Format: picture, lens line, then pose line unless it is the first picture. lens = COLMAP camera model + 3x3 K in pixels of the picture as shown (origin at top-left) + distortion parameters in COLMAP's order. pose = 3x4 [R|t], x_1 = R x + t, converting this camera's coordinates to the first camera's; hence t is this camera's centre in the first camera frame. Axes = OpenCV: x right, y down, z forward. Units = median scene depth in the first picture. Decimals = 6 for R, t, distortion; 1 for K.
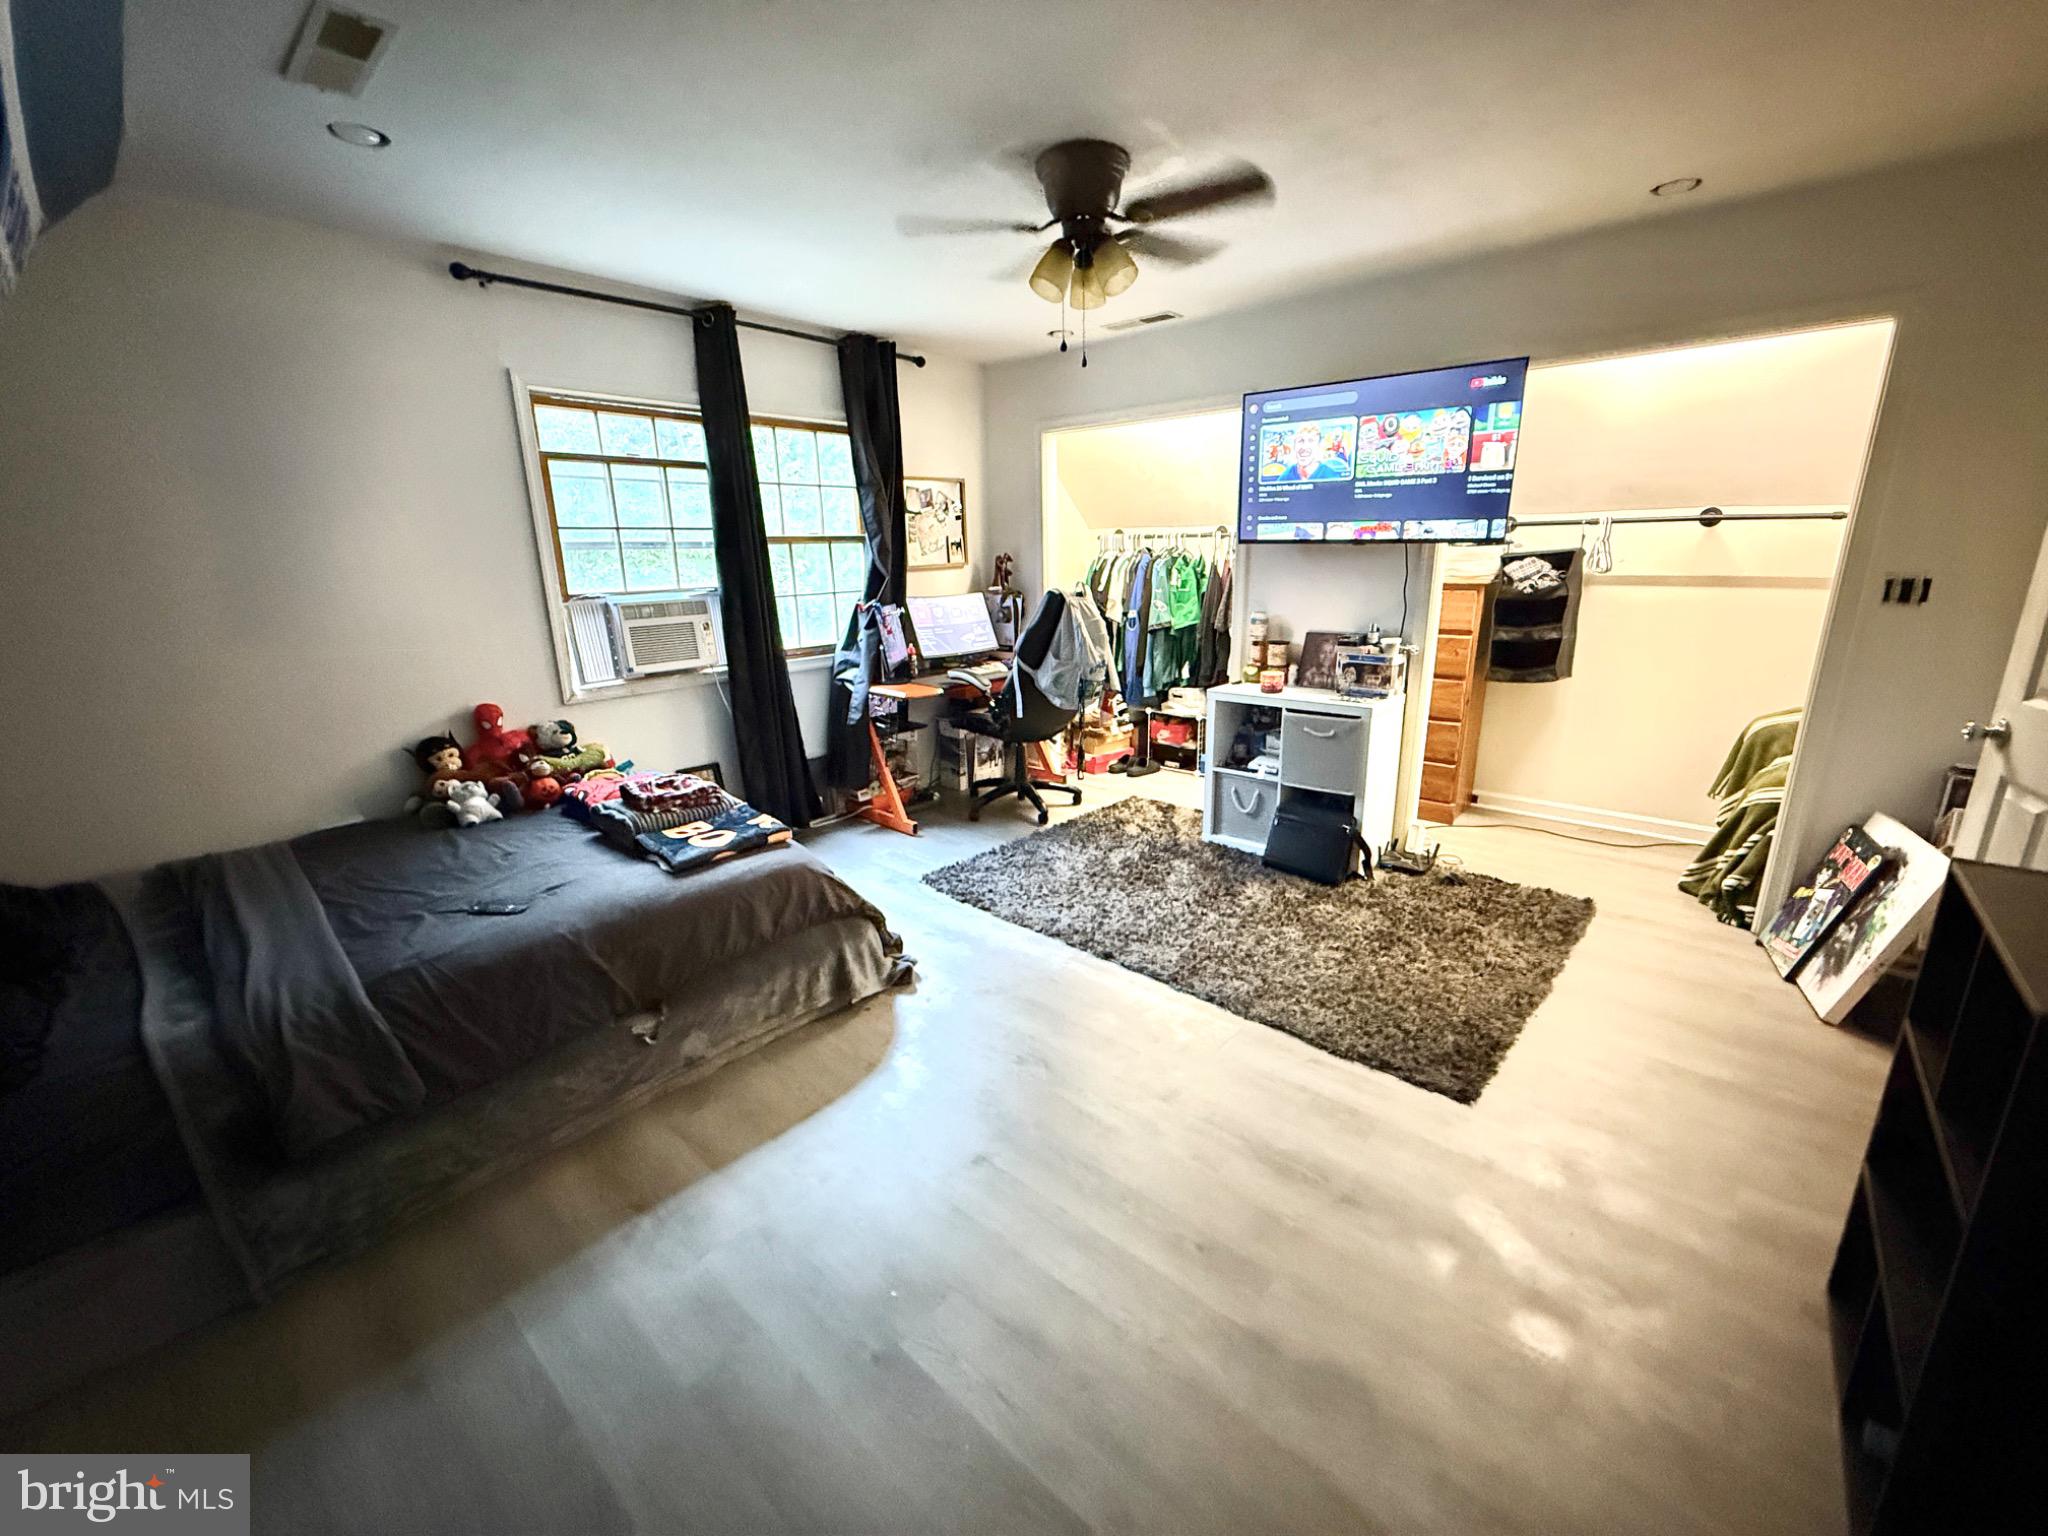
lens RADIAL K [[812.6, 0, 1027.2], [0, 812.6, 765.4], [0, 0, 1]] dist [-0.004236, -0.000541]
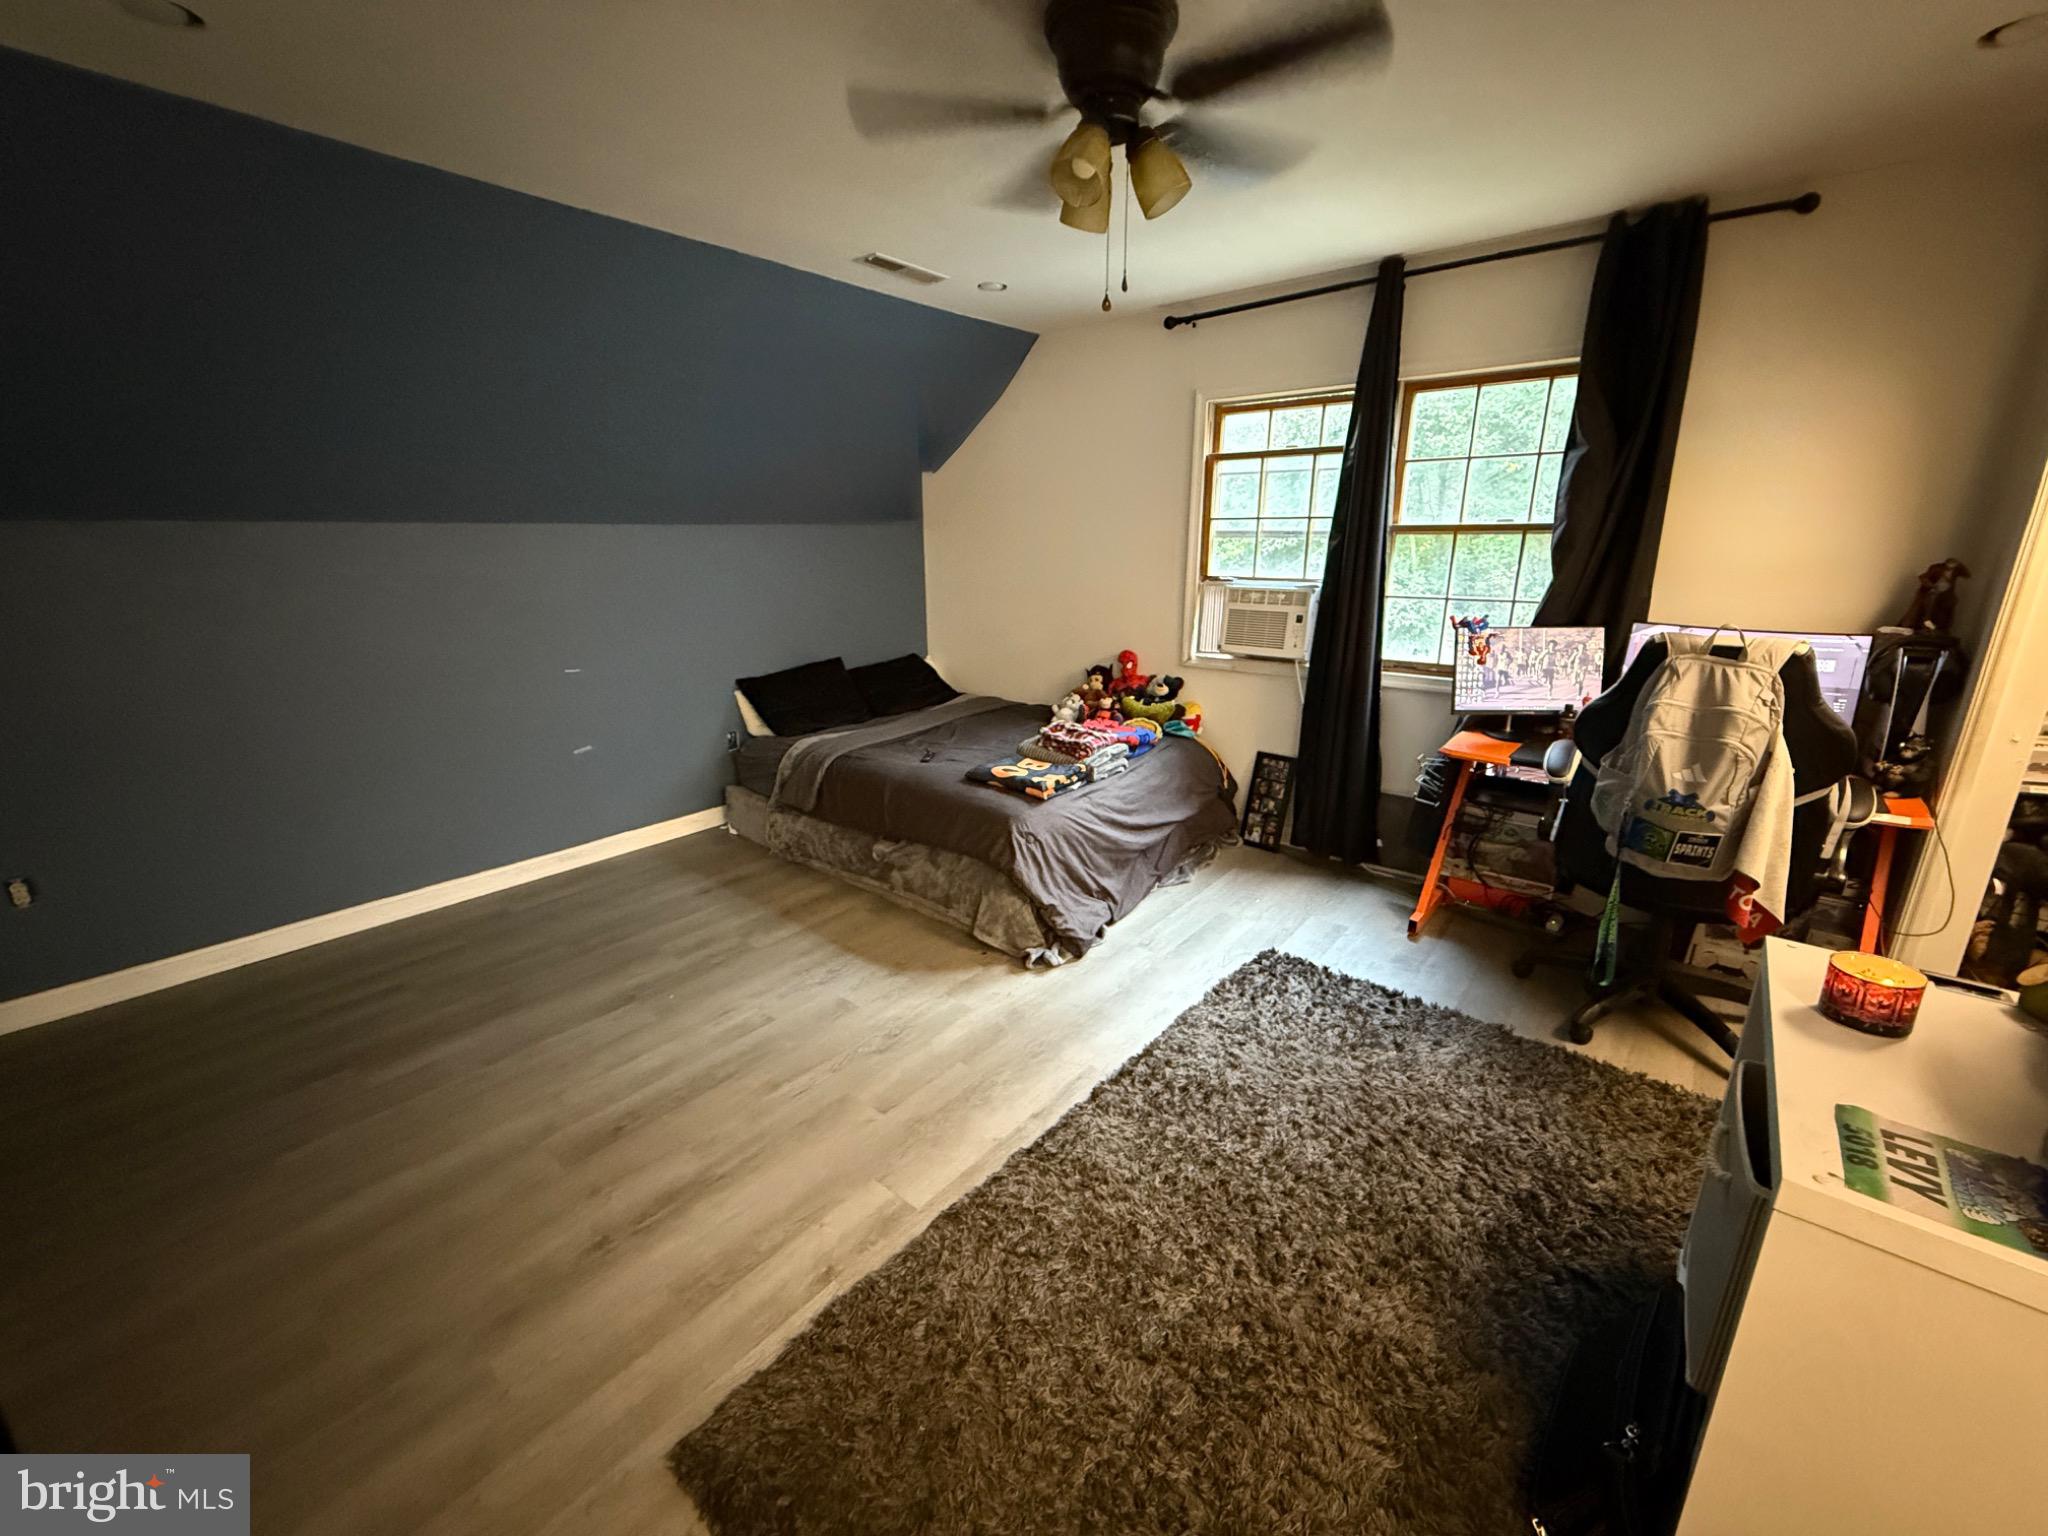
lens RADIAL K [[812.6, 0, 1025.2], [0, 812.6, 766.0], [0, 0, 1]] dist [-0.004236, -0.000541]
pose [[0.030014, 0.289342, -0.956755, 0.595983], [-0.254816, 0.927775, 0.272584, -0.195226], [0.966524, 0.235615, 0.101575, 0.645565]]
